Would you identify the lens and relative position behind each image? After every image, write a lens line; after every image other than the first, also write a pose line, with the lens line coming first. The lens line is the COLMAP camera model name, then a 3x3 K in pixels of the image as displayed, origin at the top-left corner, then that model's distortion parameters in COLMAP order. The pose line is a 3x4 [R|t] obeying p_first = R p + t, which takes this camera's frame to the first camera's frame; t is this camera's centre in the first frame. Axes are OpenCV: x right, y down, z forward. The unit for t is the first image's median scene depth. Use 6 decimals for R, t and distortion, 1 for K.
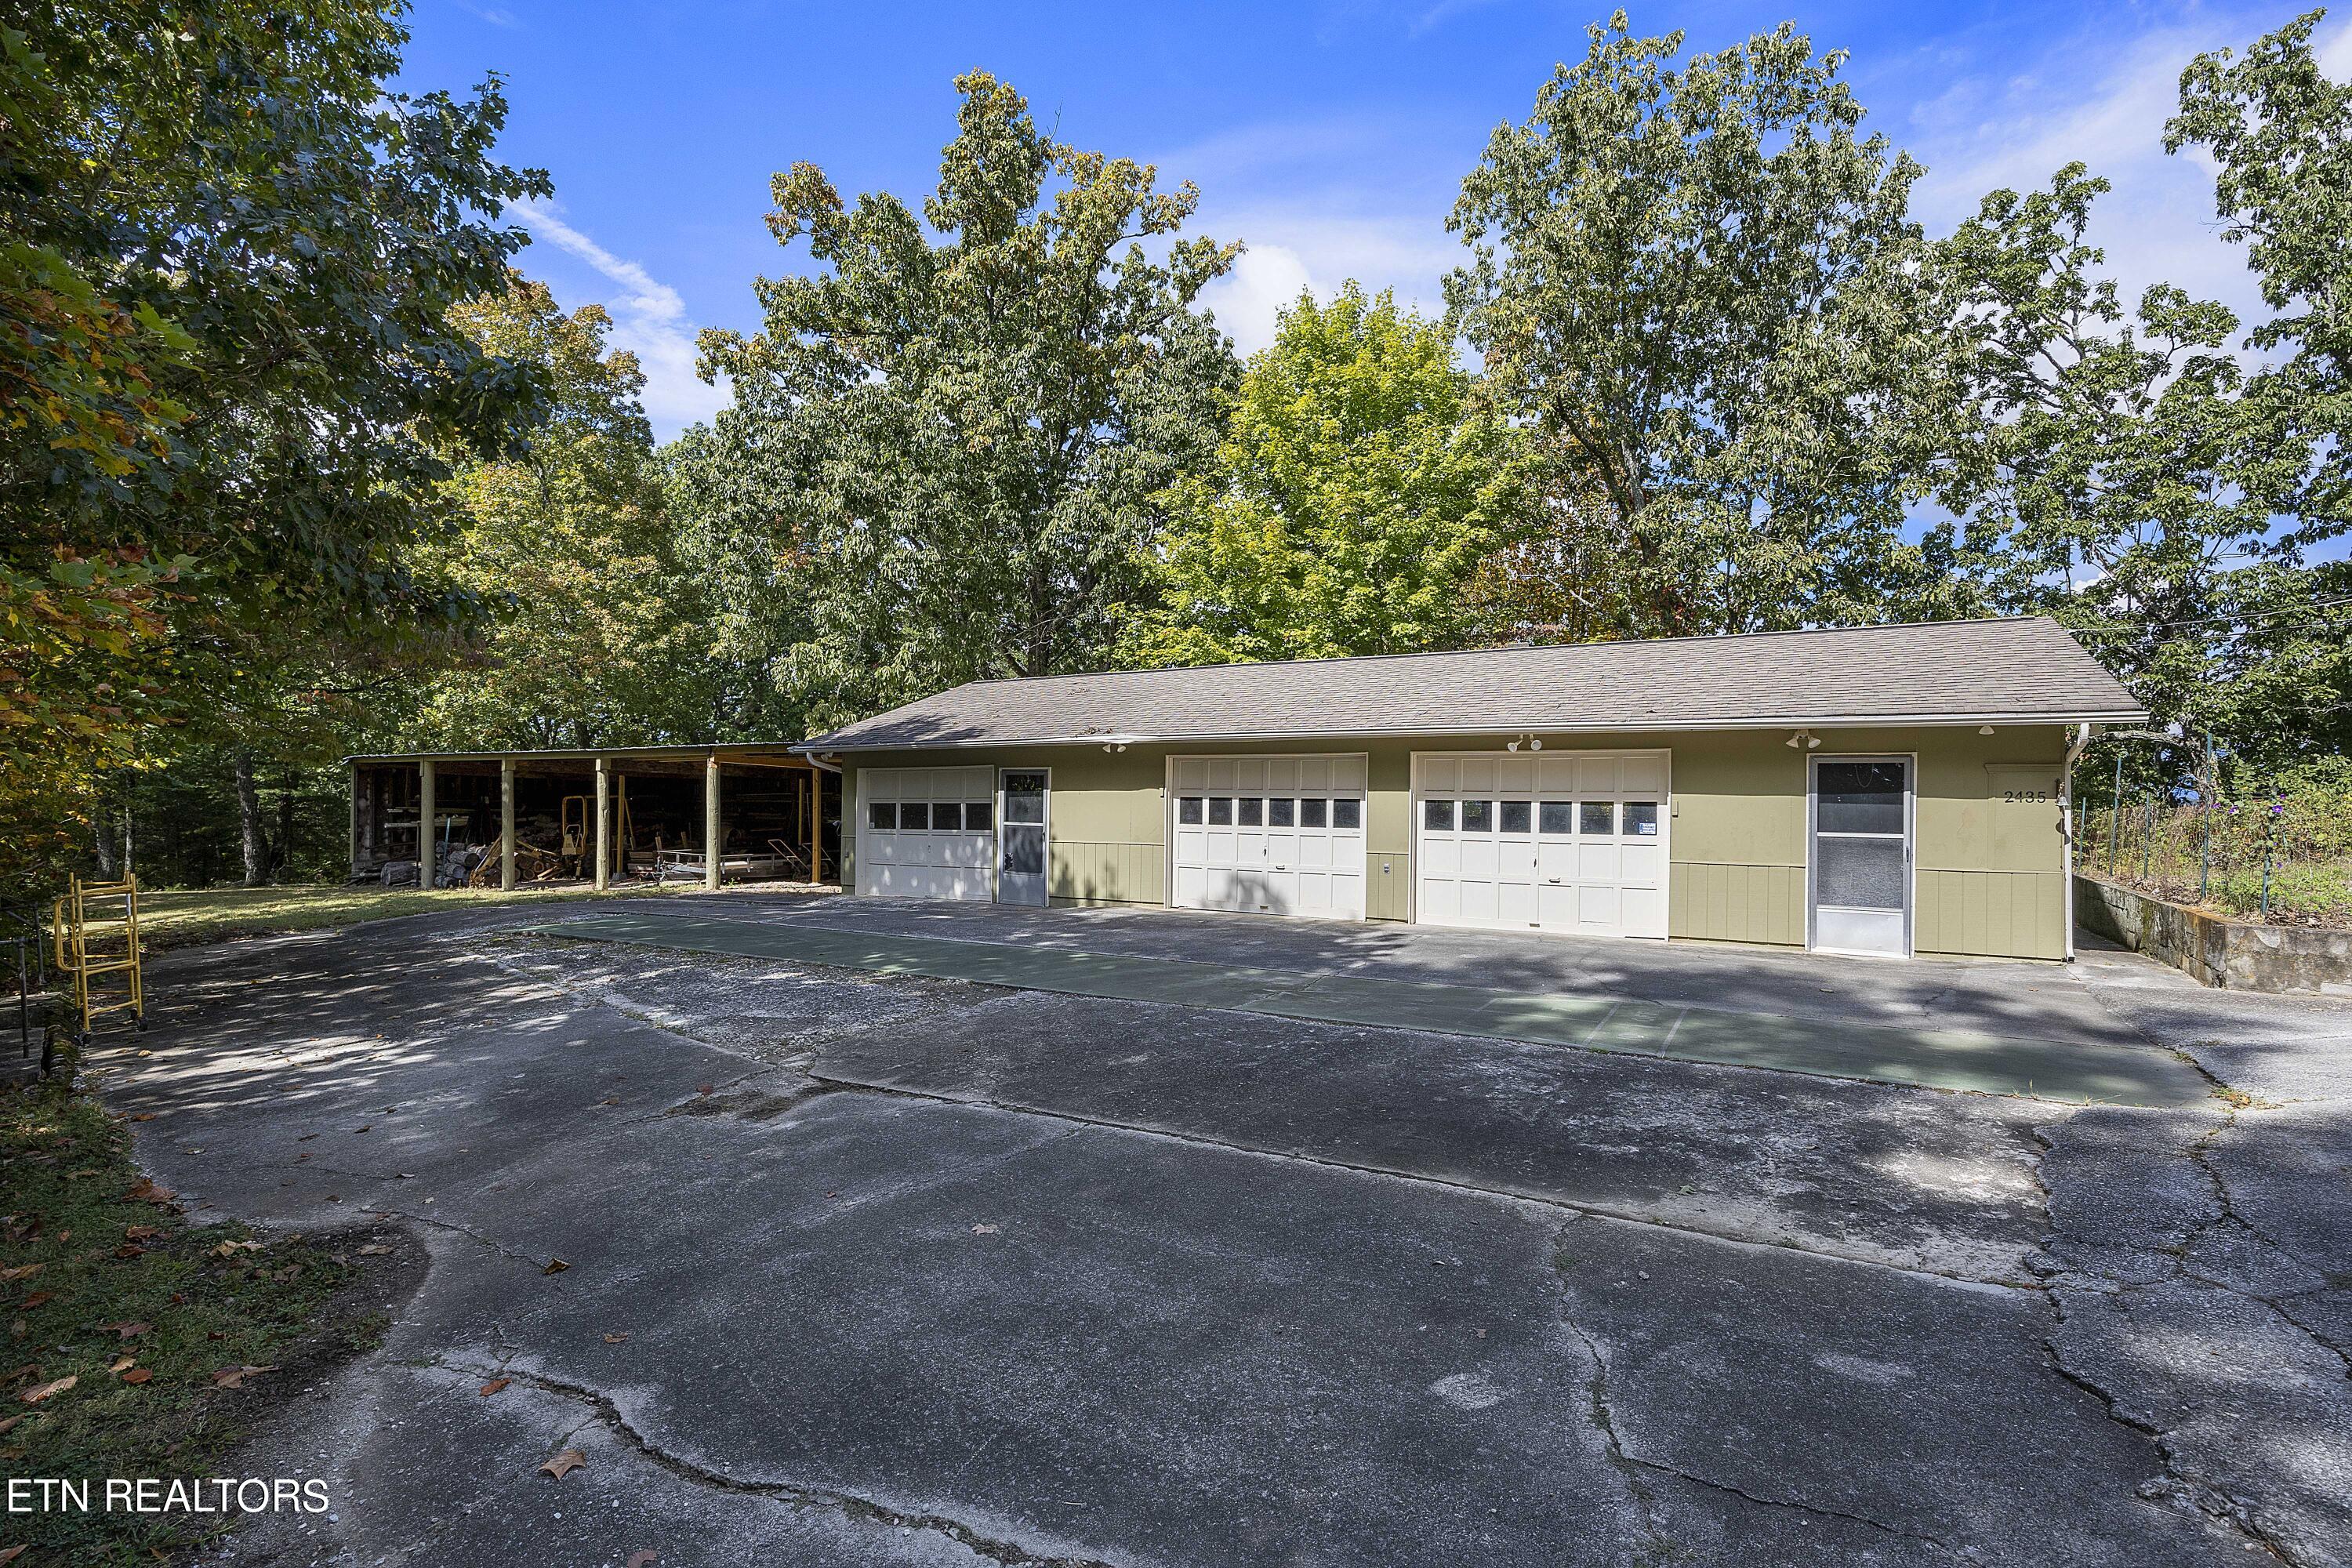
lens RADIAL K [[1122.2, 0, 1176.0], [0, 1122.2, 784.0], [0, 0, 1]] dist [0.000090, -0.000059]
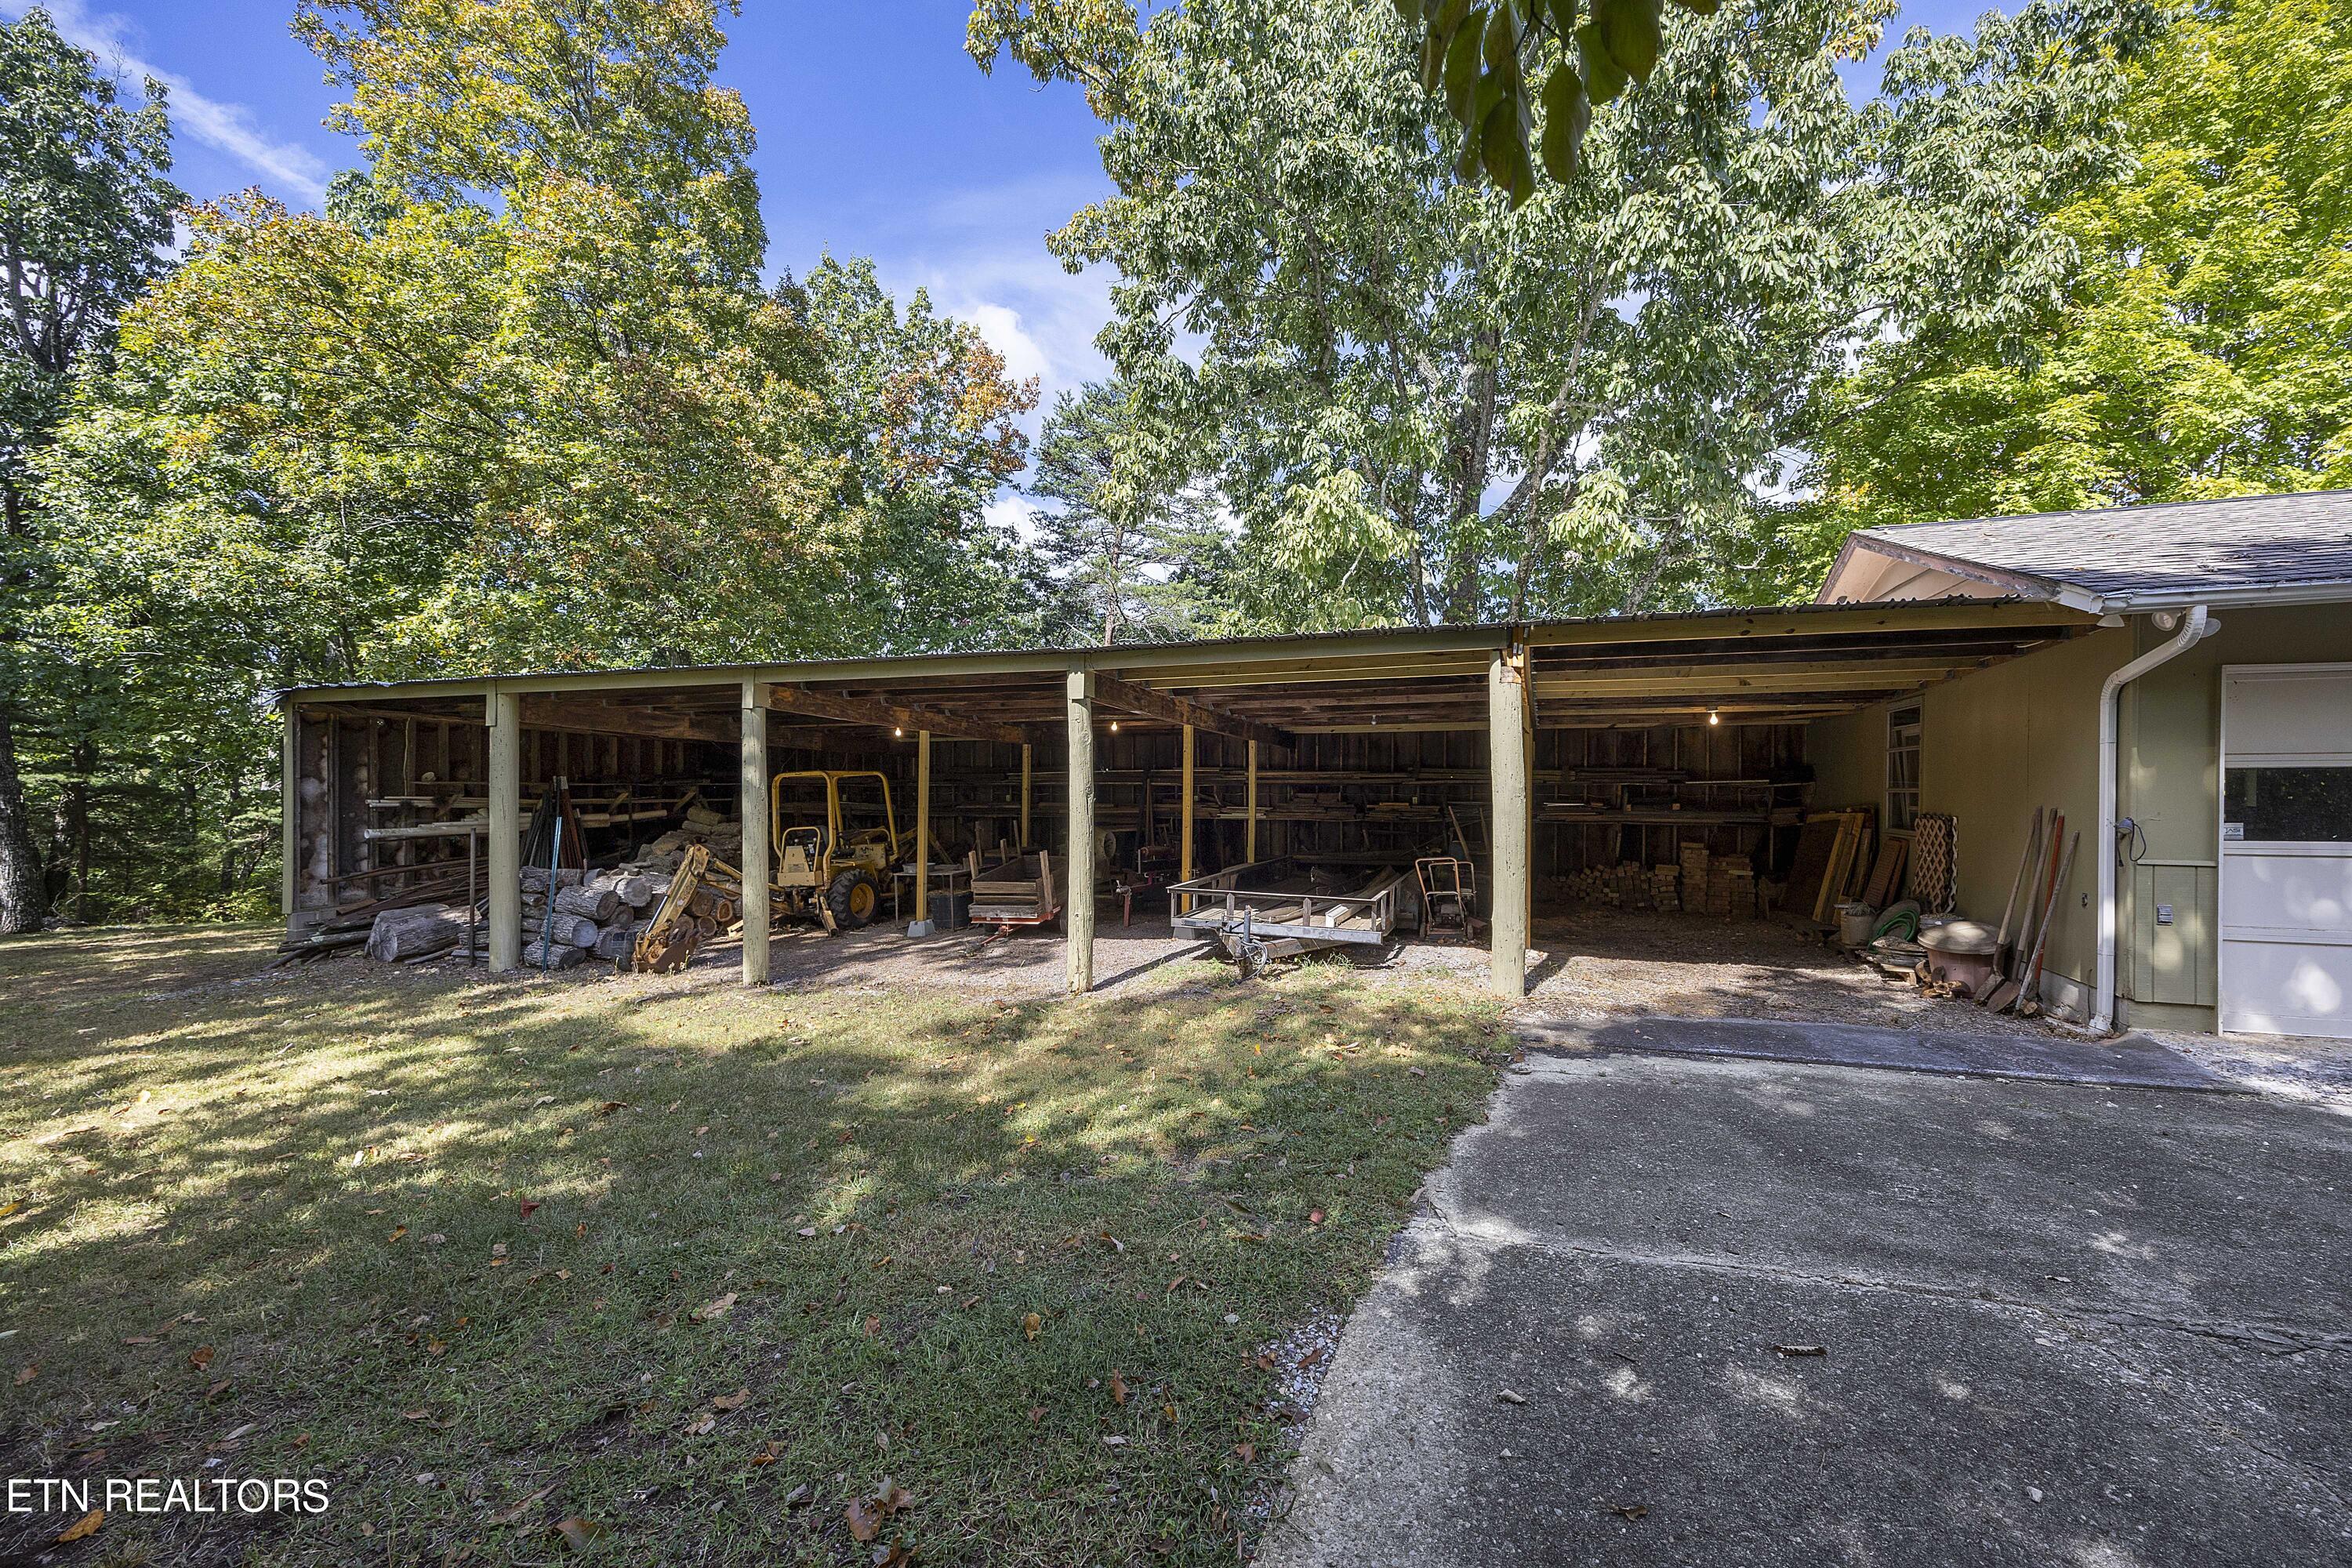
lens RADIAL K [[927.3, 0, 1176.0], [0, 927.3, 784.0], [0, 0, 1]] dist [0.016772, 0.000010]
pose [[0.980053, -0.004112, 0.198692, -0.439929], [0.002788, 0.999972, 0.006945, 0.013408], [-0.198715, -0.006253, 0.980037, 0.529279]]
